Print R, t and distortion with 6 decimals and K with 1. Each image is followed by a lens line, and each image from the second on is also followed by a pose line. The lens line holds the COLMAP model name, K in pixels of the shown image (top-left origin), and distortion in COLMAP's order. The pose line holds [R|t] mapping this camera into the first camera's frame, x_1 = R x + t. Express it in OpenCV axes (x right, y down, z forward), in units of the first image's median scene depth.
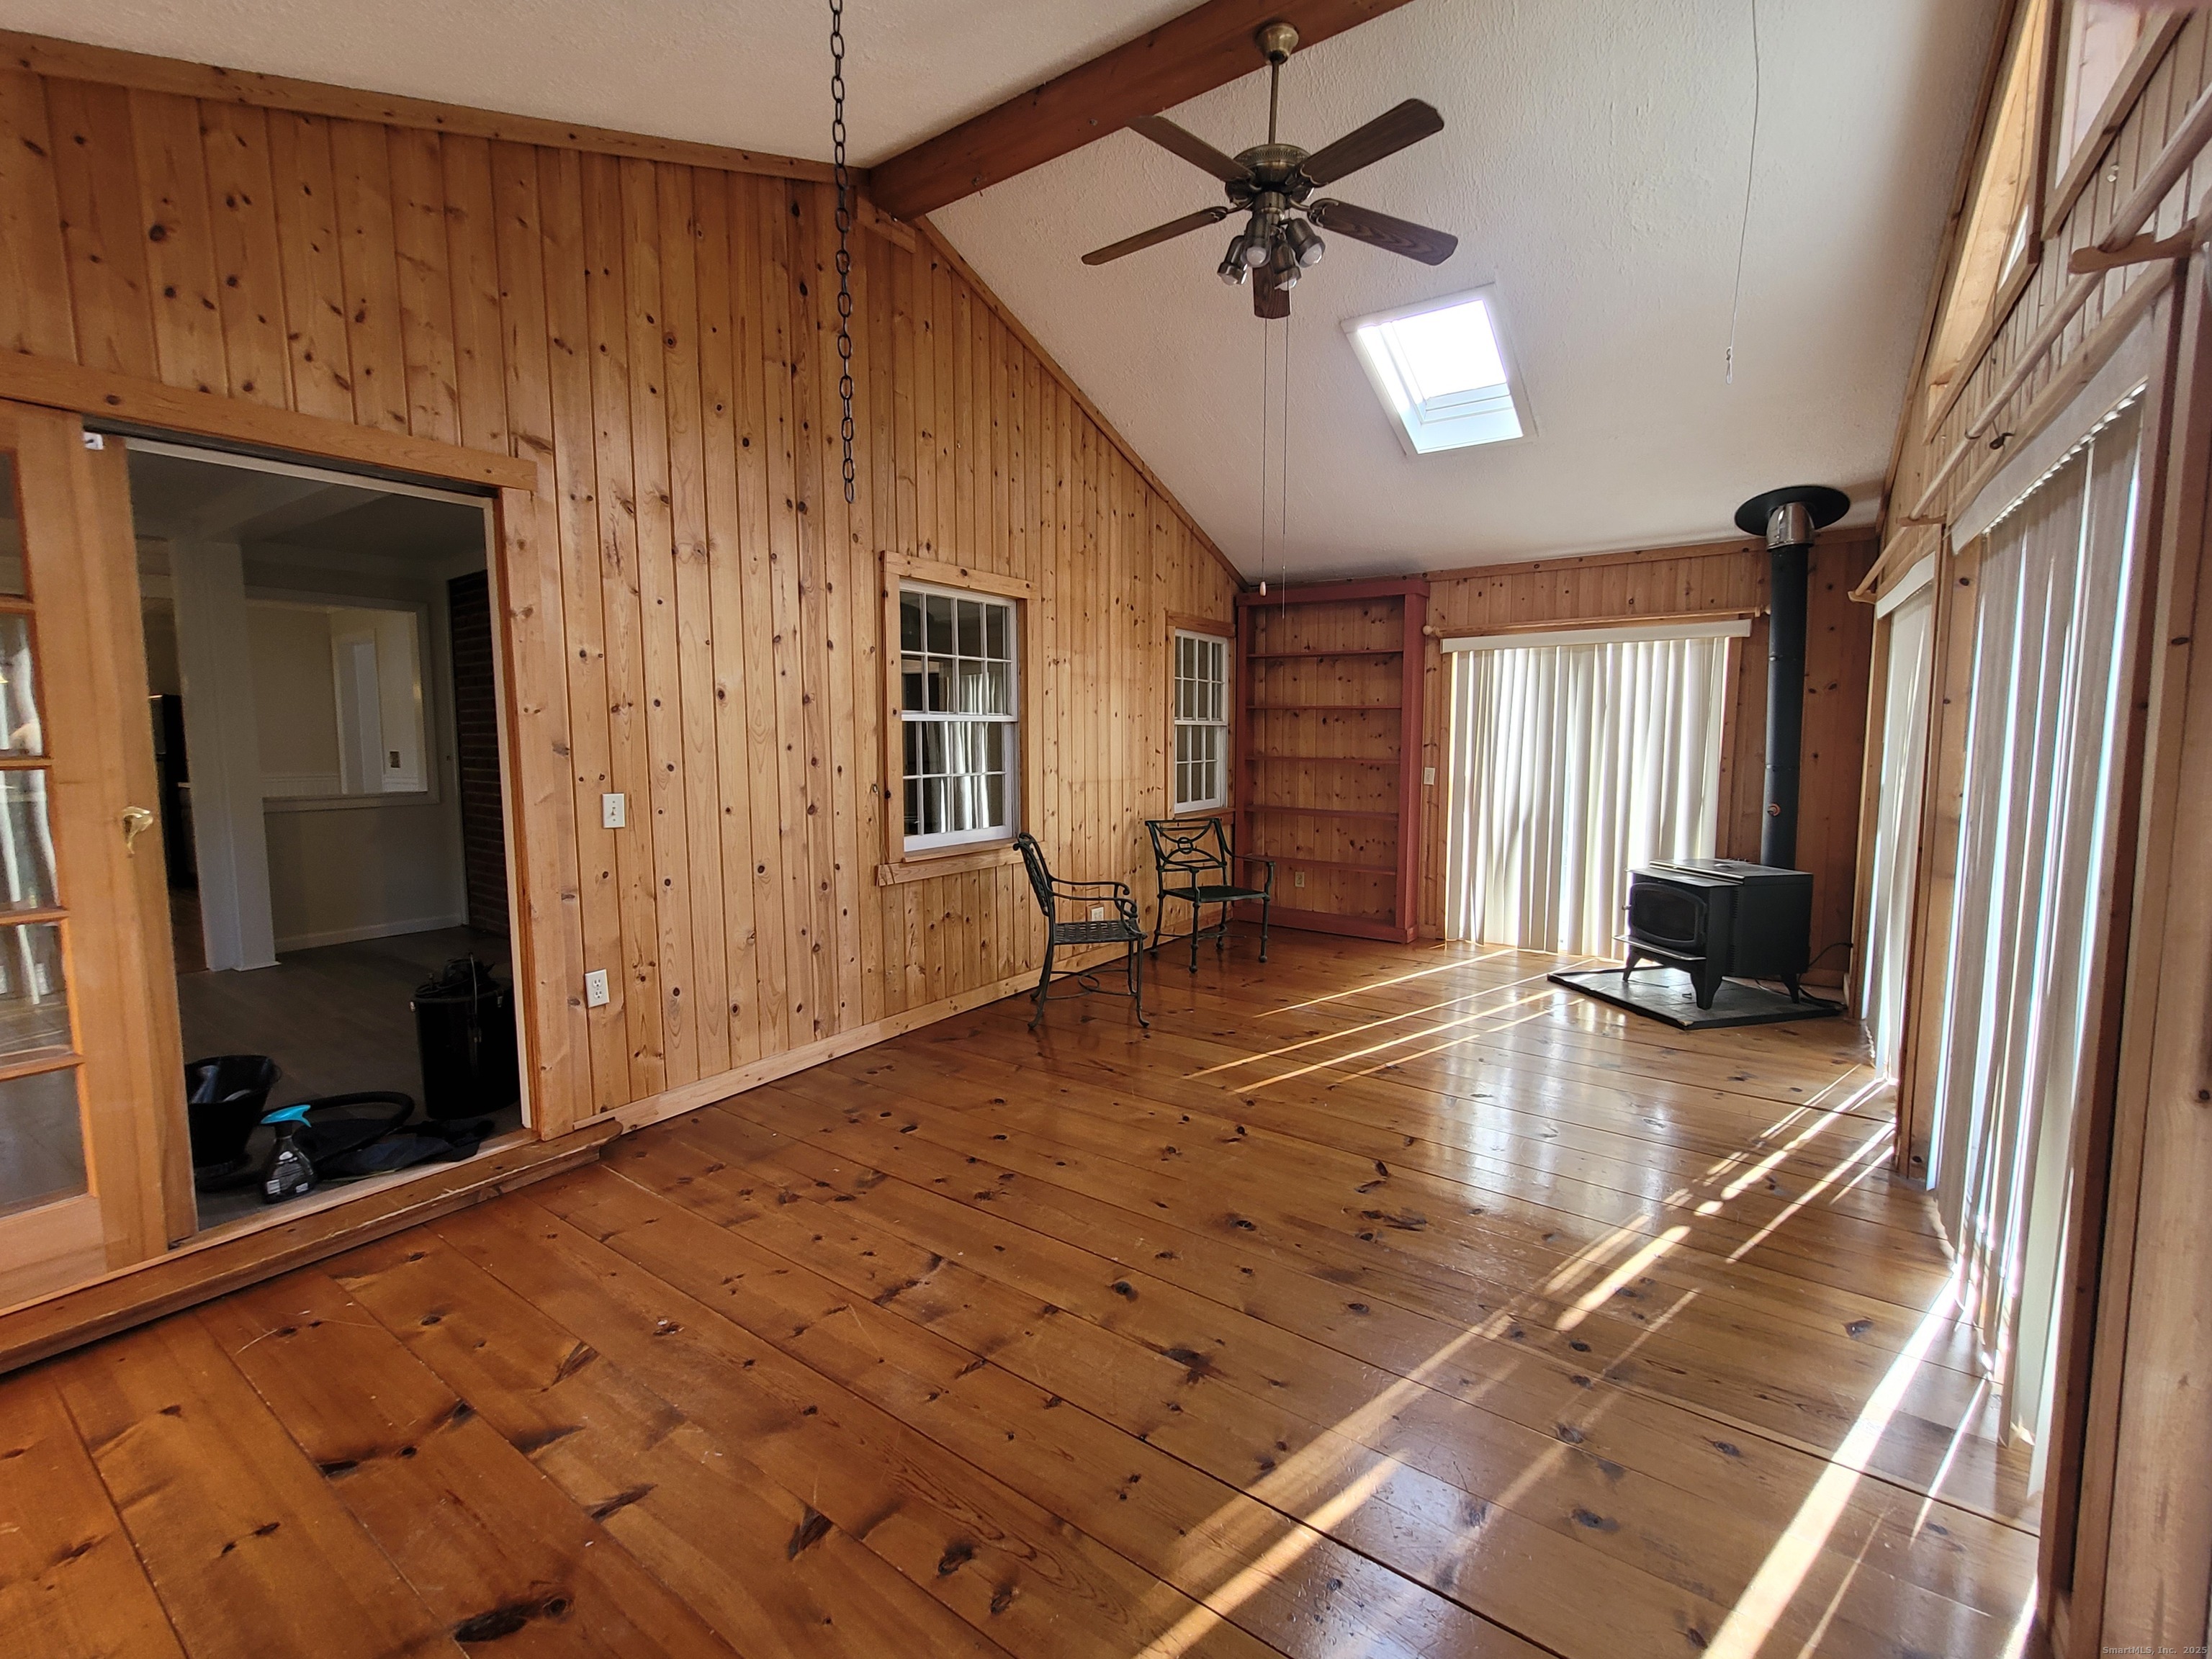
lens RADIAL K [[937.9, 0, 1117.1], [0, 937.9, 825.0], [0, 0, 1]] dist [-0.001116, 0.000170]
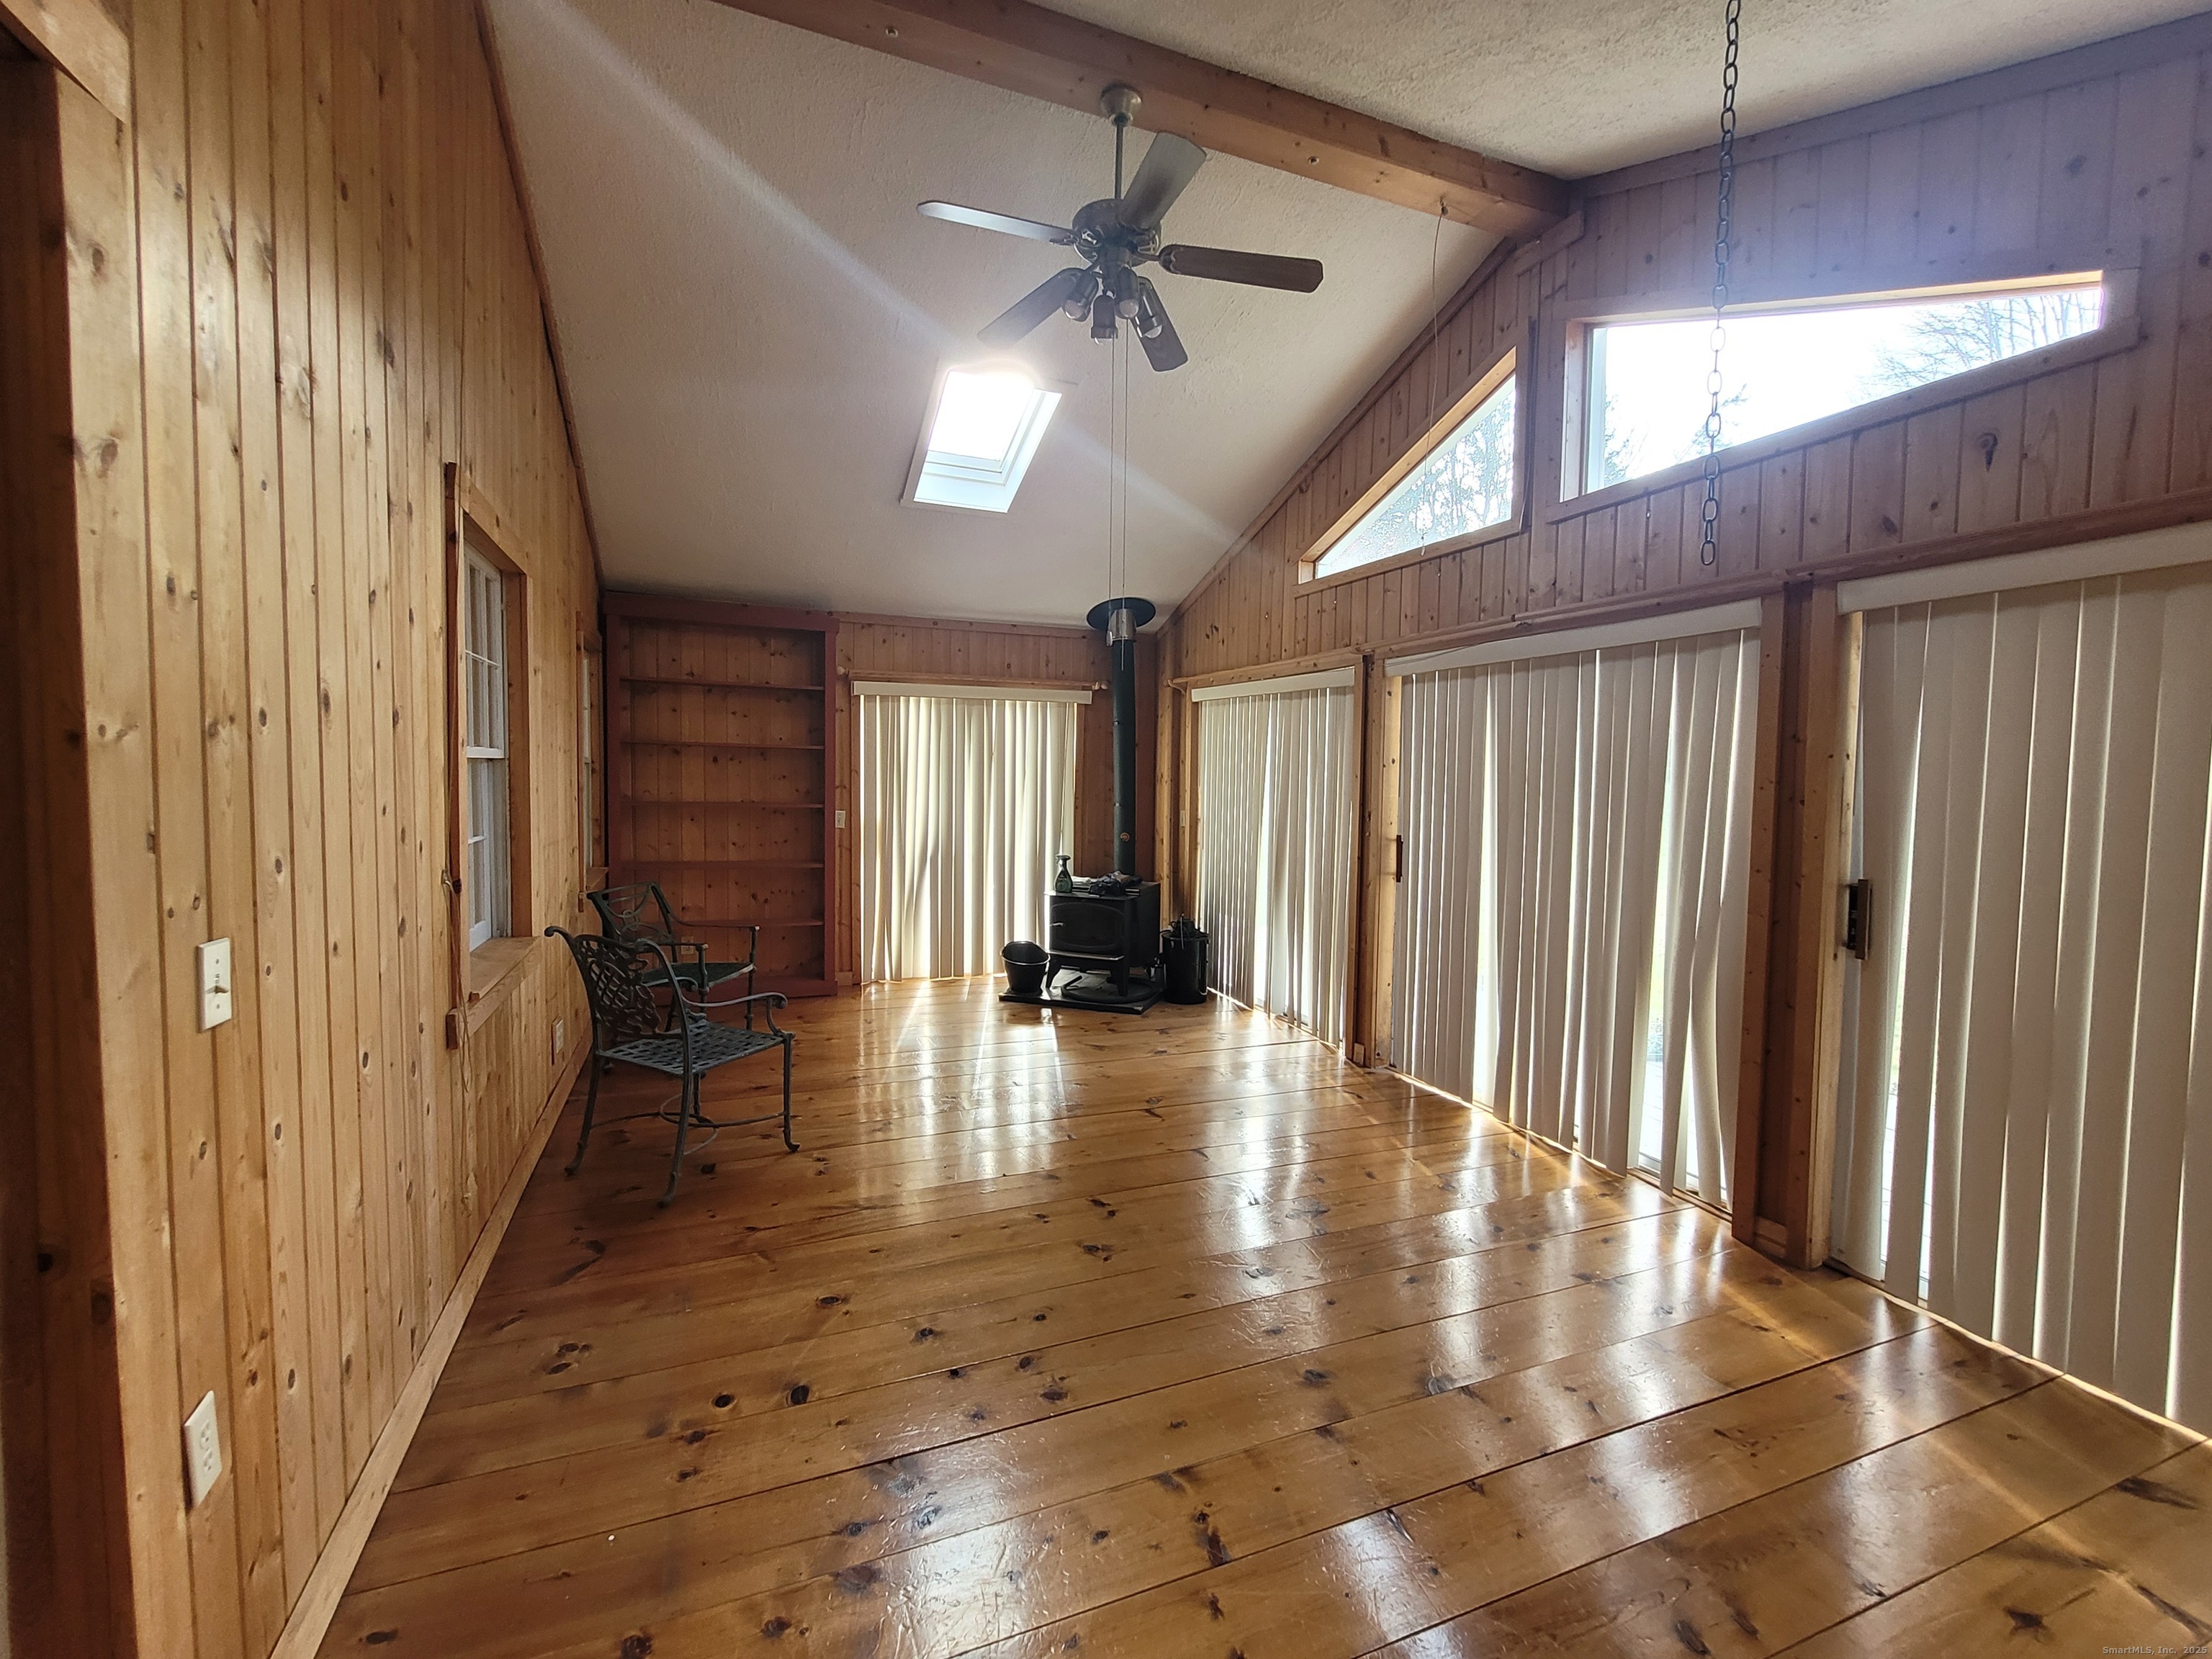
lens RADIAL K [[937.9, 0, 1108.8], [0, 937.9, 822.3], [0, 0, 1]] dist [-0.001116, 0.000170]
pose [[0.554216, -0.036123, 0.831589, -0.336848], [0.067859, 0.997693, -0.001887, -0.029424], [-0.829602, 0.057476, 0.555389, 0.235858]]
